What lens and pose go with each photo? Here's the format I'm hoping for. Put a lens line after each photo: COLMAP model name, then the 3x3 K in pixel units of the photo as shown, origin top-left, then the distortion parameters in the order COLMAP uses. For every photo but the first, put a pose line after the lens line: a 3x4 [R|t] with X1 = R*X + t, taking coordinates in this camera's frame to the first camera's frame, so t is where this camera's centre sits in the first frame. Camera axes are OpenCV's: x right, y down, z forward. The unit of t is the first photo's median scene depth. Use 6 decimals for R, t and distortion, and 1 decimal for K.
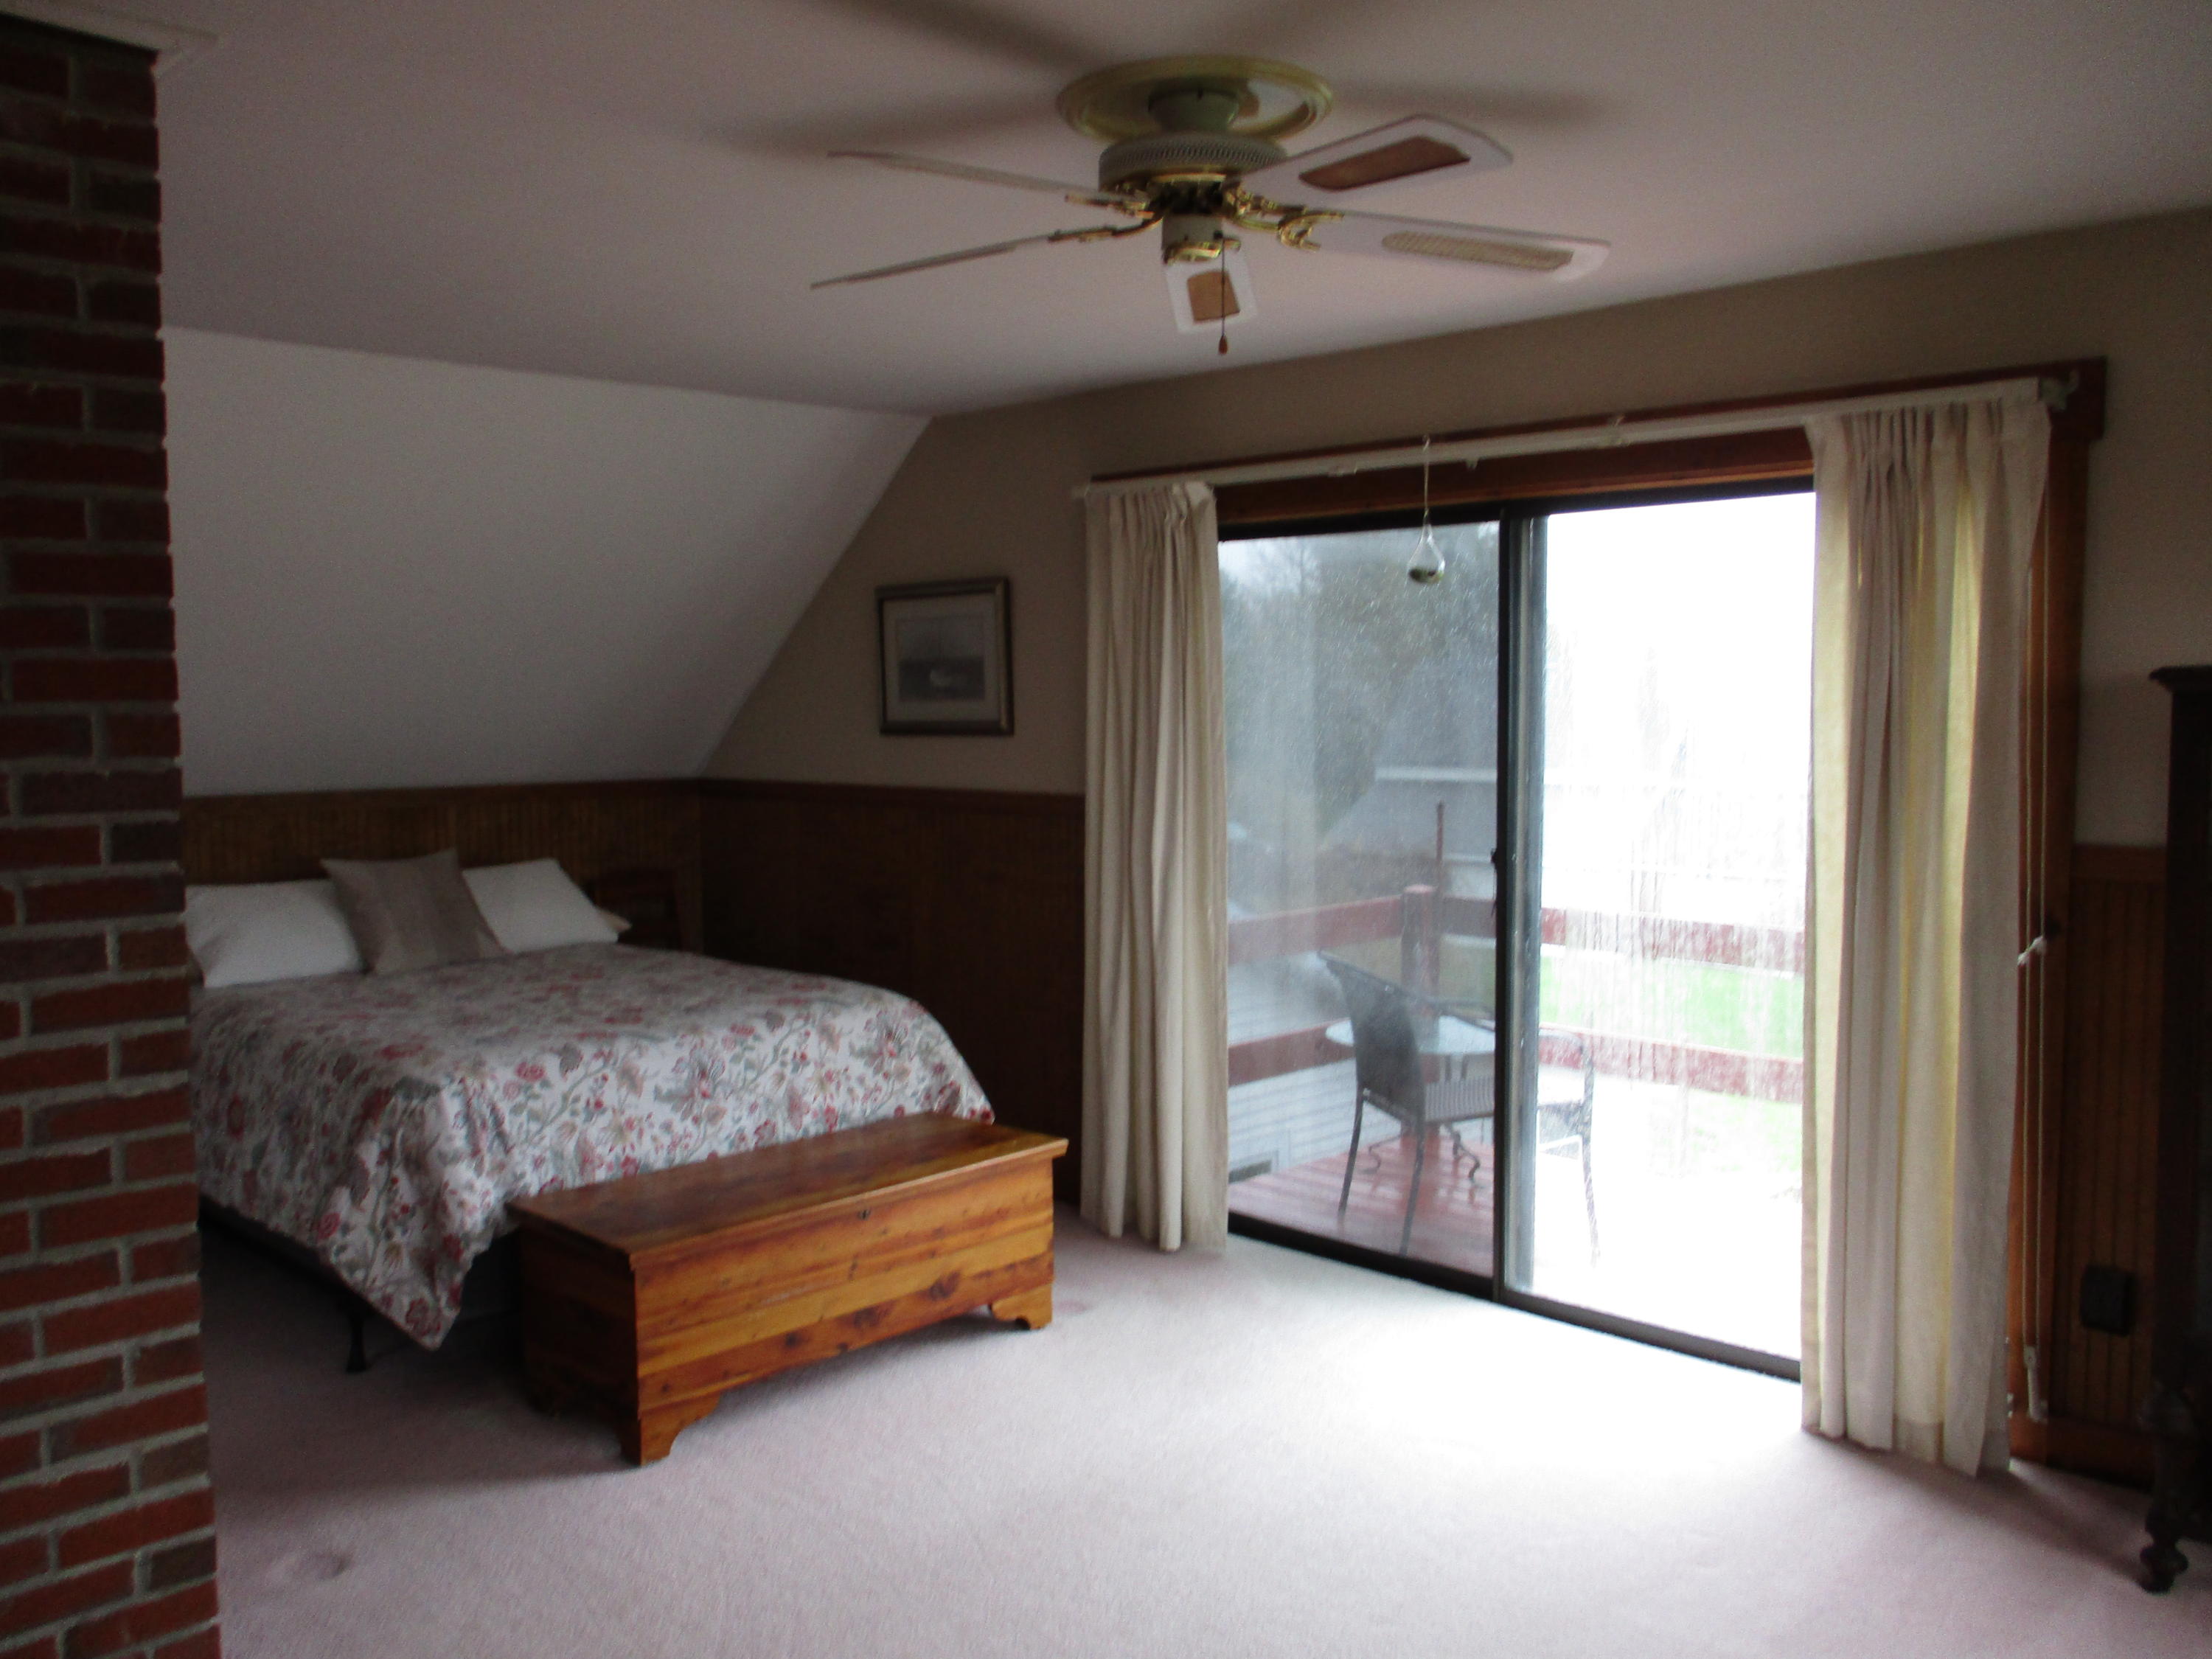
lens RADIAL K [[1838.4, 0, 1106.0], [0, 1838.4, 829.5], [0, 0, 1]] dist [-0.019149, -0.008732]
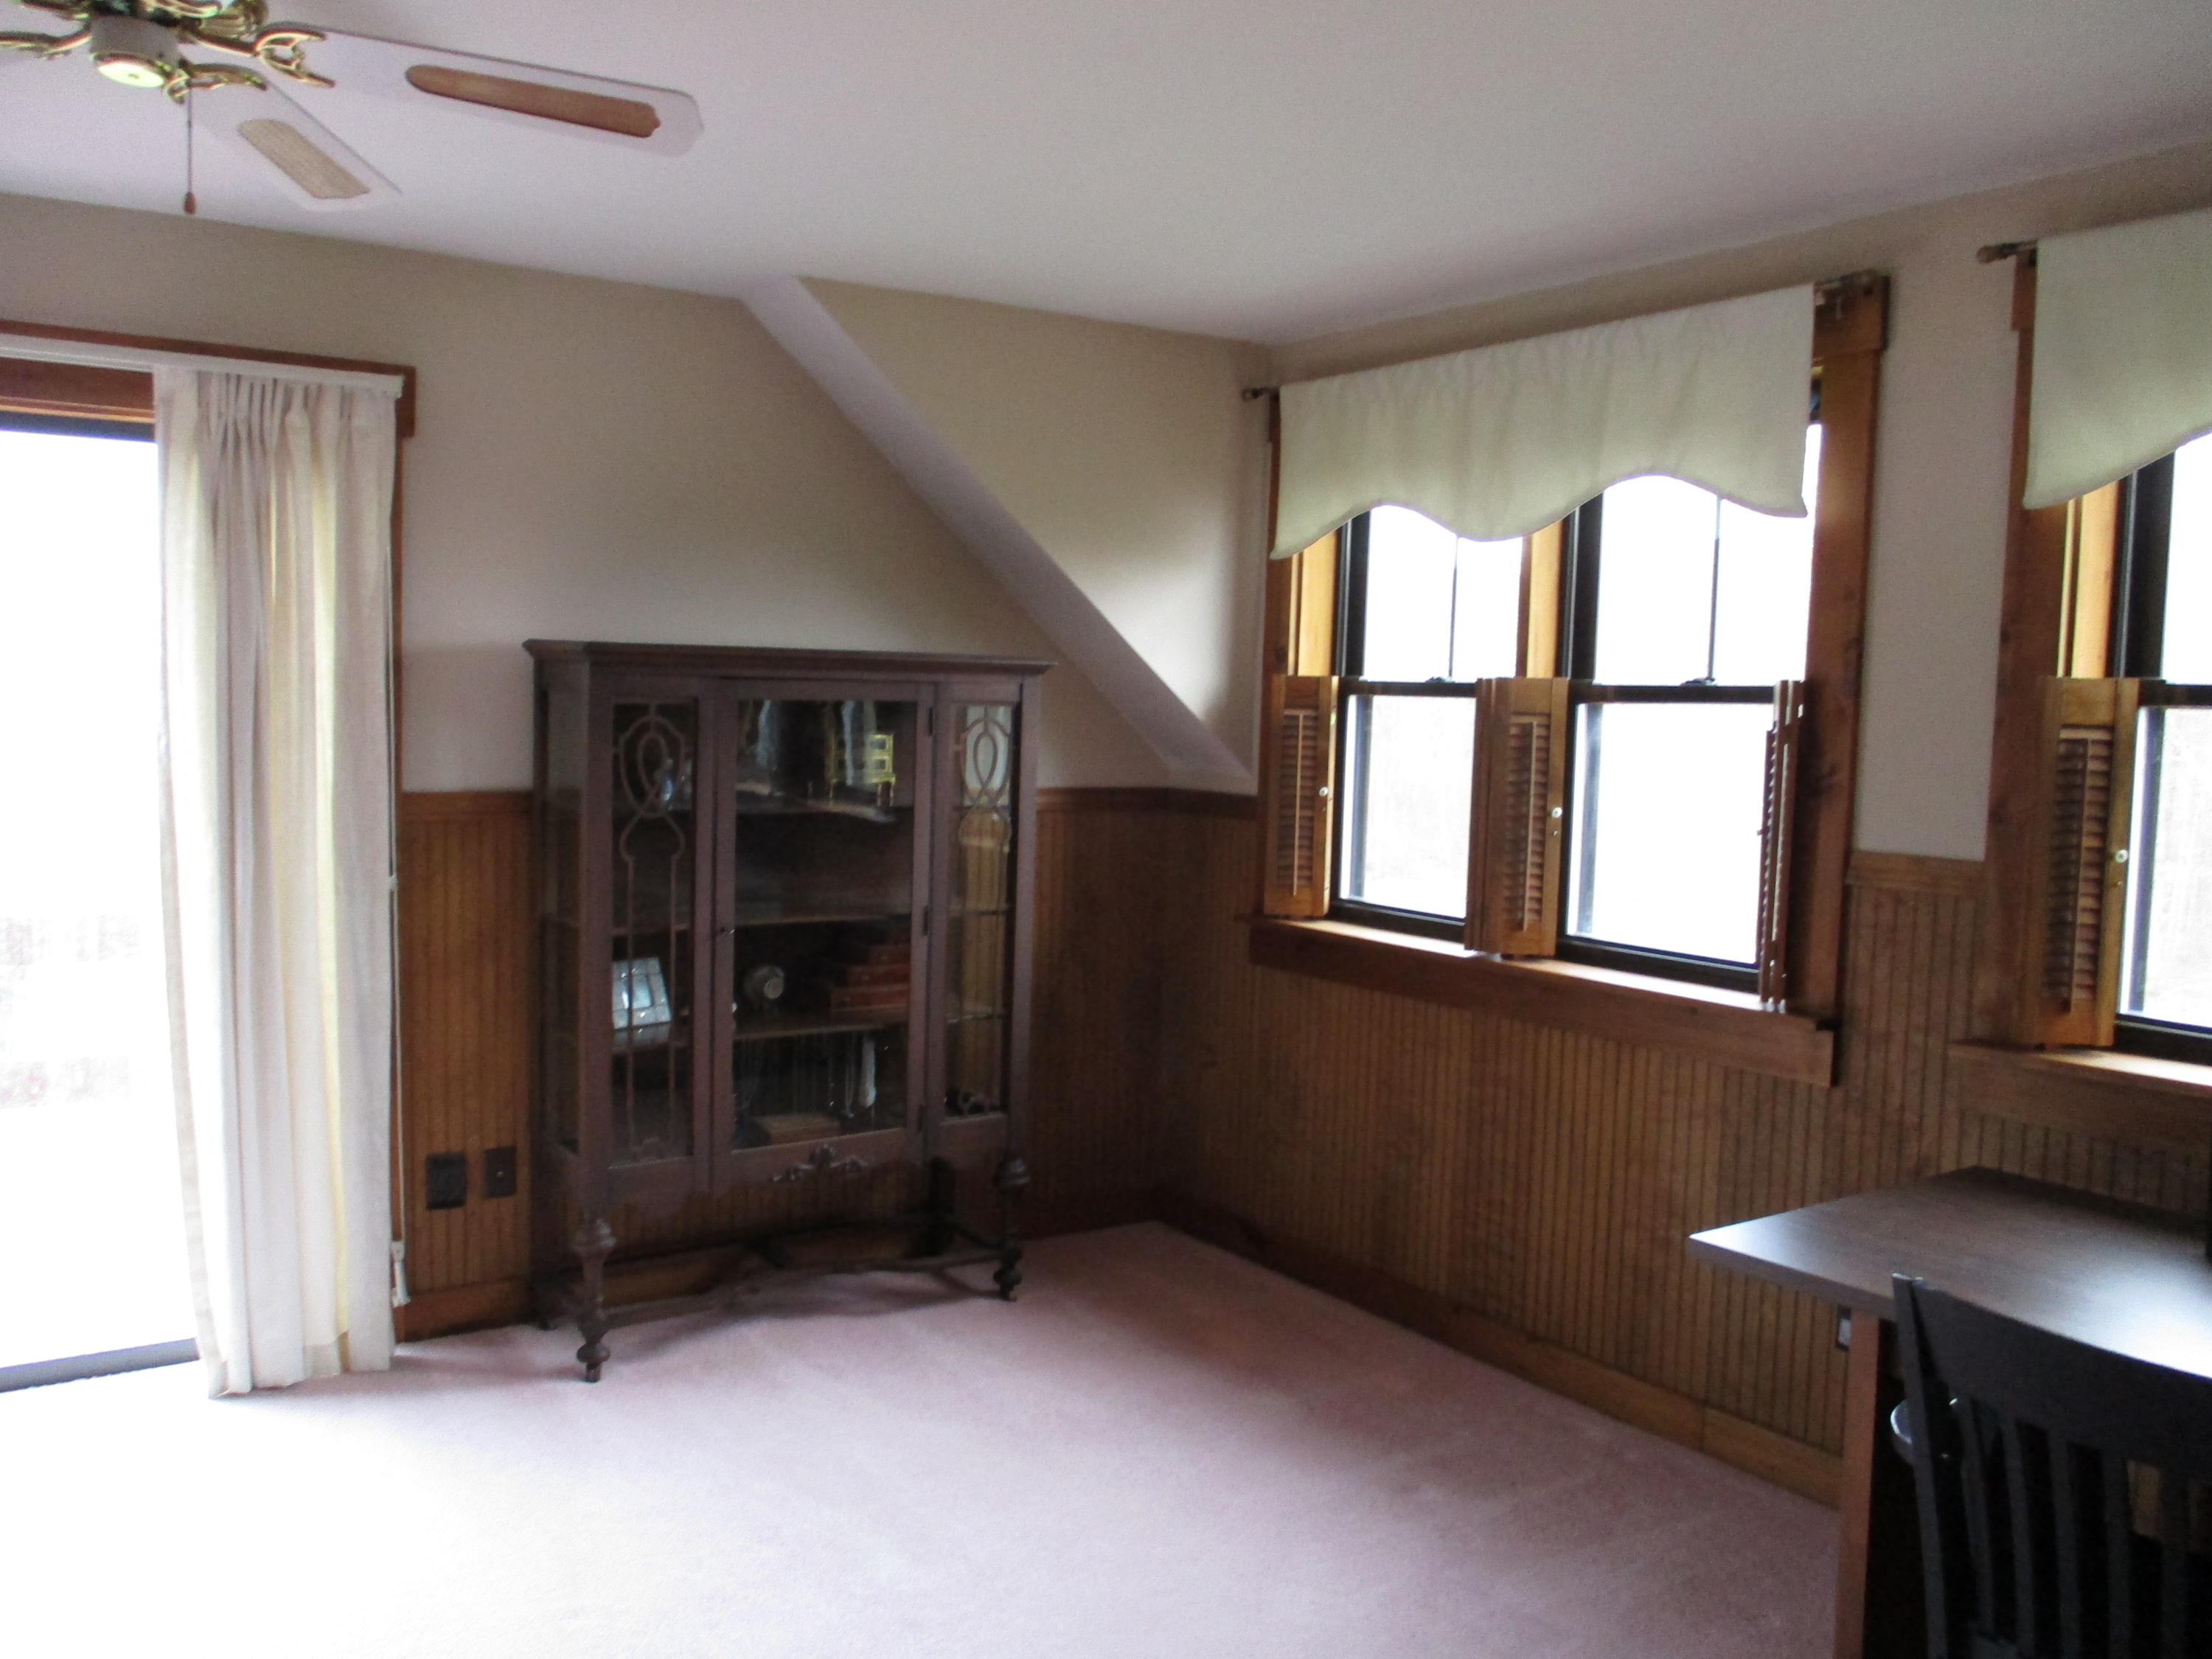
lens RADIAL K [[1838.4, 0, 1106.0], [0, 1838.4, 829.5], [0, 0, 1]] dist [-0.019149, -0.008732]
pose [[0.181434, -0.060432, 0.981544, -0.500636], [0.042825, 0.997649, 0.053508, -0.010905], [-0.982470, 0.032326, 0.183596, 0.349648]]
